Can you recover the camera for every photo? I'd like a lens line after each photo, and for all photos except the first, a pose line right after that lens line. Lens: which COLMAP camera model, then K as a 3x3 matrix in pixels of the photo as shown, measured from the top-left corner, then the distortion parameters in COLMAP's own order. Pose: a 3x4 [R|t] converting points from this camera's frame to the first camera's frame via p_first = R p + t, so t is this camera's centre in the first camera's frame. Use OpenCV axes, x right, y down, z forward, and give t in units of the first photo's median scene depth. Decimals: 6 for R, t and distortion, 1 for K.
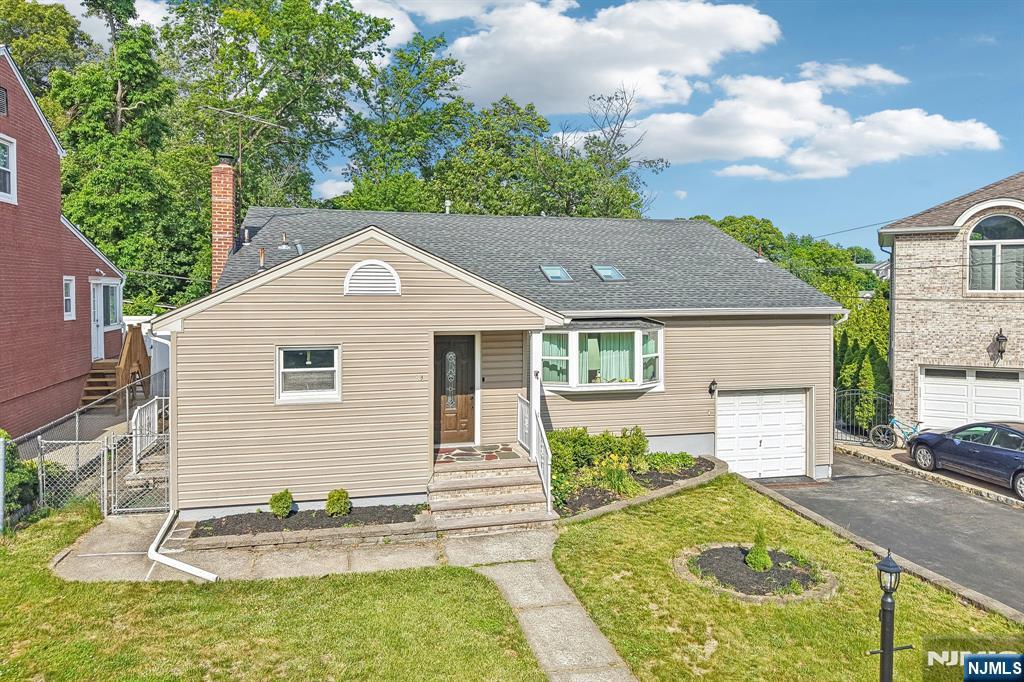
lens RADIAL K [[705.2, 0, 497.8], [0, 705.2, 299.4], [0, 0, 1]] dist [0.007603, -0.002018]
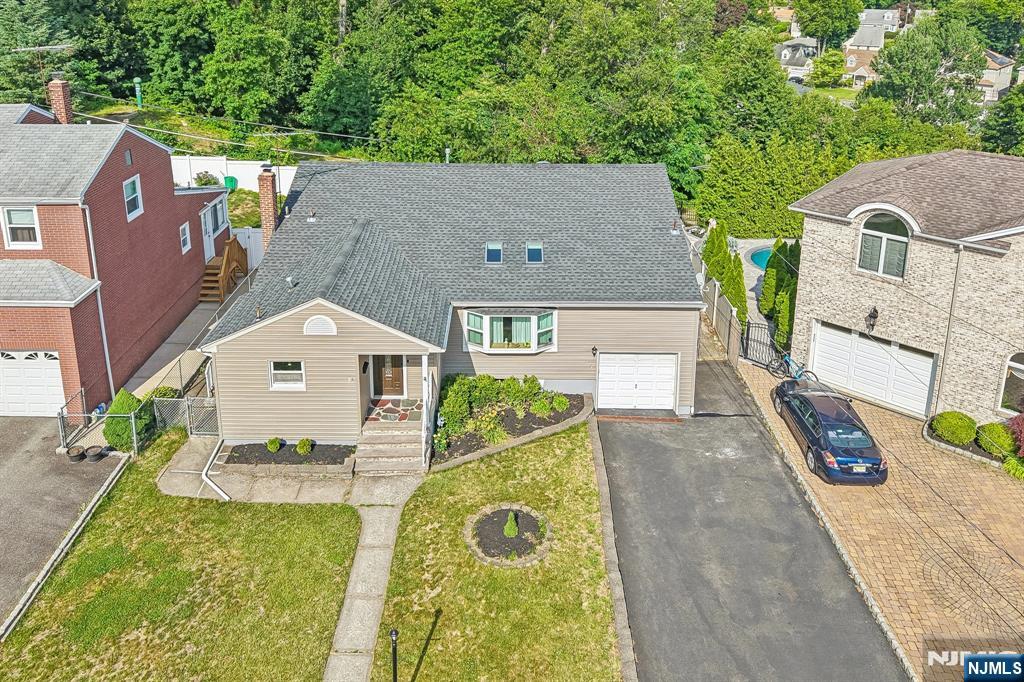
lens RADIAL K [[742.2, 0, 494.7], [0, 742.2, 146.7], [0, 0, 1]] dist [0.047438, -0.051324]
pose [[0.970814, 0.056501, -0.233083, 0.522701], [-0.002390, 0.974085, 0.226171, -0.719713], [0.239822, -0.219013, 0.945790, -0.411673]]
